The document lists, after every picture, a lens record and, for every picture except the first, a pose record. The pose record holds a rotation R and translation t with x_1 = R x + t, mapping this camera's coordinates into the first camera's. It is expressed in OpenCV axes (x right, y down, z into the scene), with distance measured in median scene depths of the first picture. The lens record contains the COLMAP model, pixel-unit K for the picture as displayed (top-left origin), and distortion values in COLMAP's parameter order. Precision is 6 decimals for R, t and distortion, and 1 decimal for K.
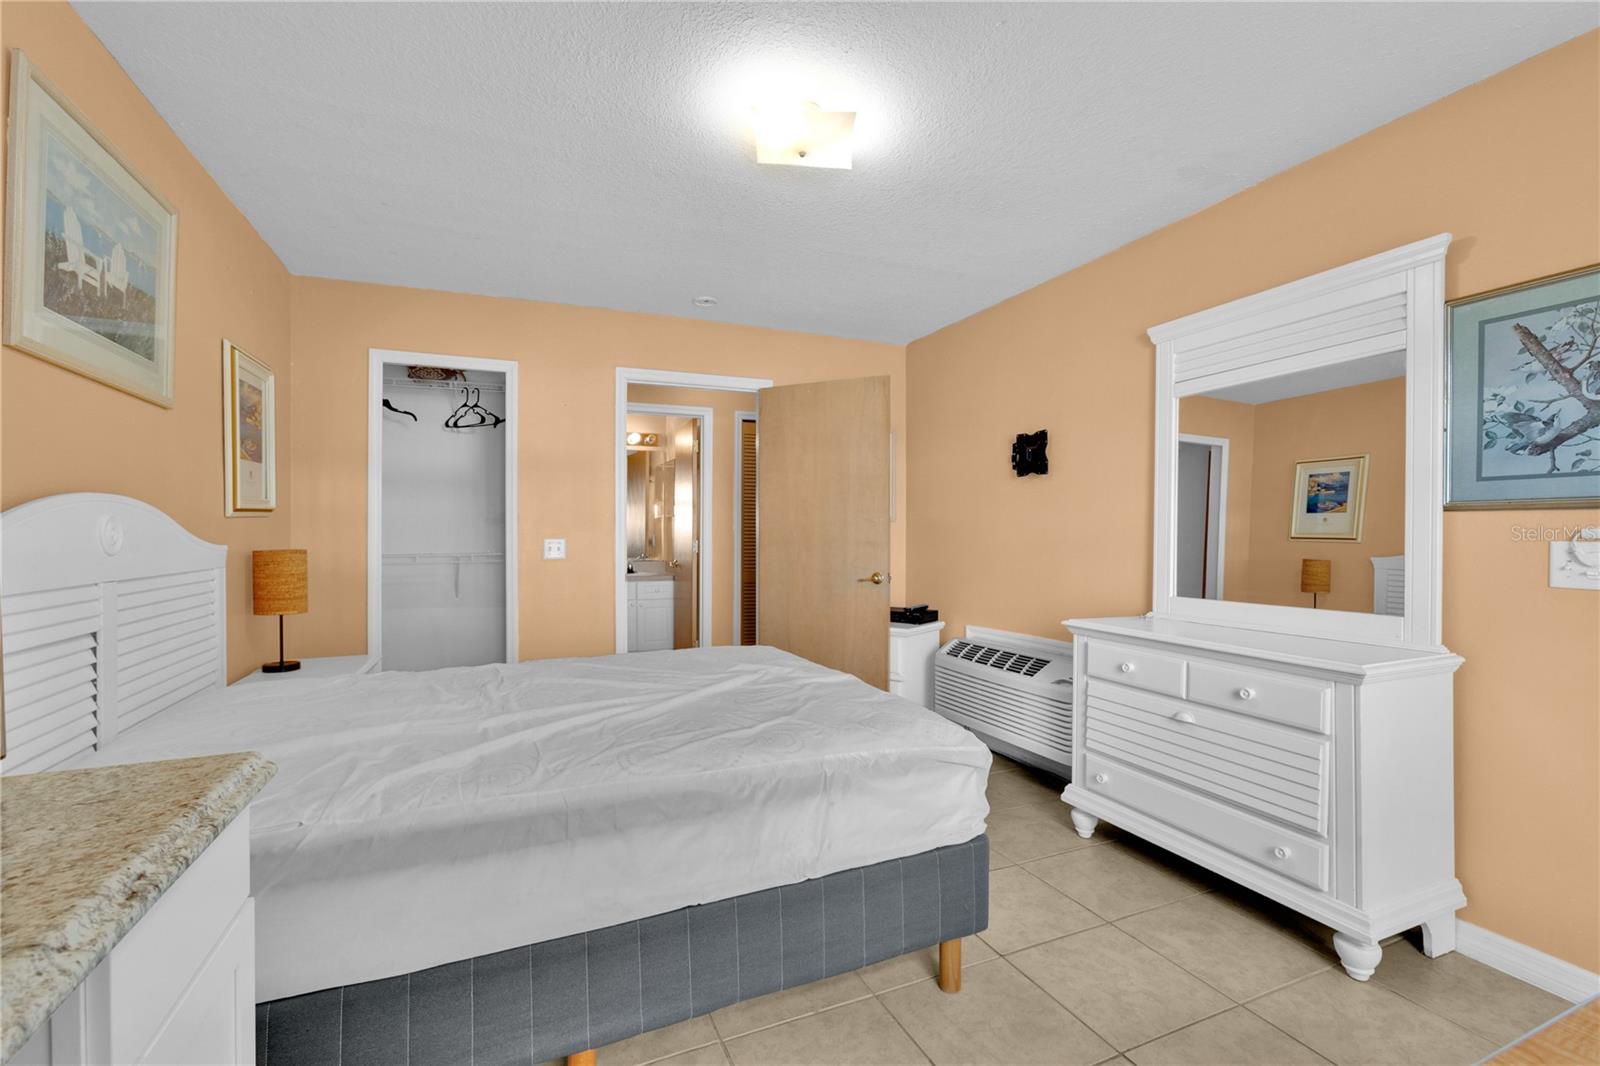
lens RADIAL K [[707.7, 0, 799.6], [0, 707.7, 538.7], [0, 0, 1]] dist [-0.001529, -0.000144]
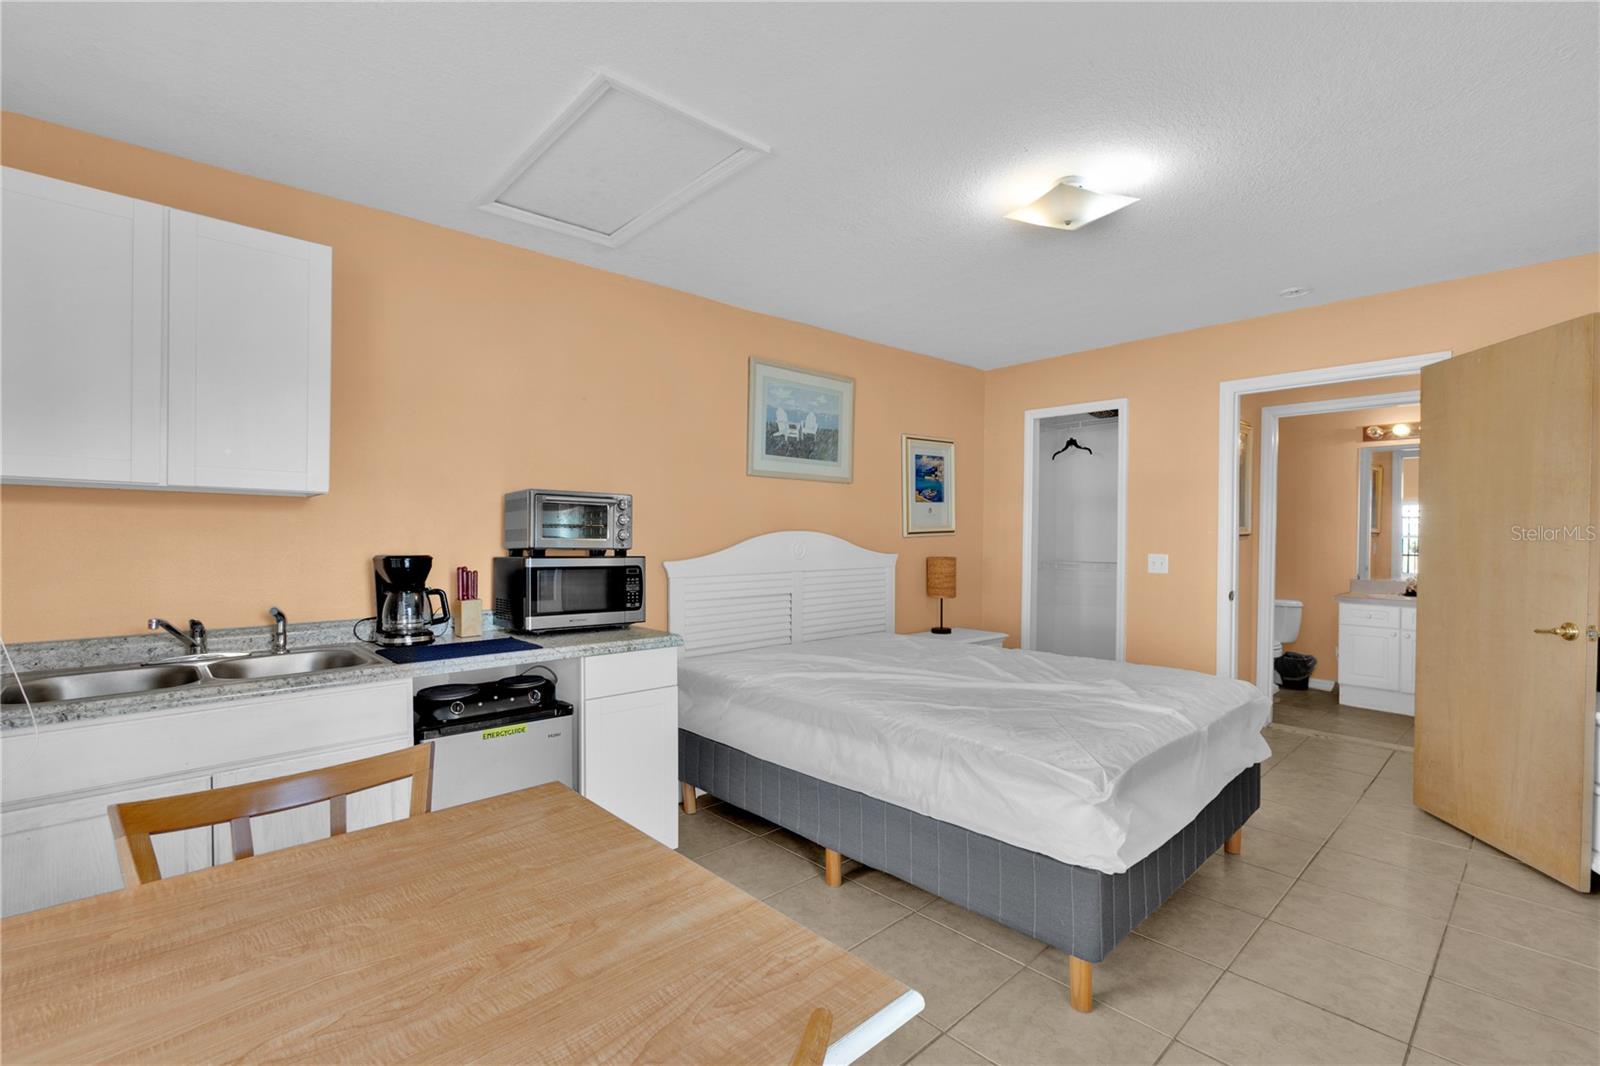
lens RADIAL K [[707.7, 0, 799.6], [0, 707.7, 538.7], [0, 0, 1]] dist [-0.001529, -0.000144]
pose [[0.335482, 0.011868, -0.941972, 0.858227], [-0.013212, 0.999882, 0.007892, -0.044363], [0.941954, 0.009797, 0.335599, 0.212384]]
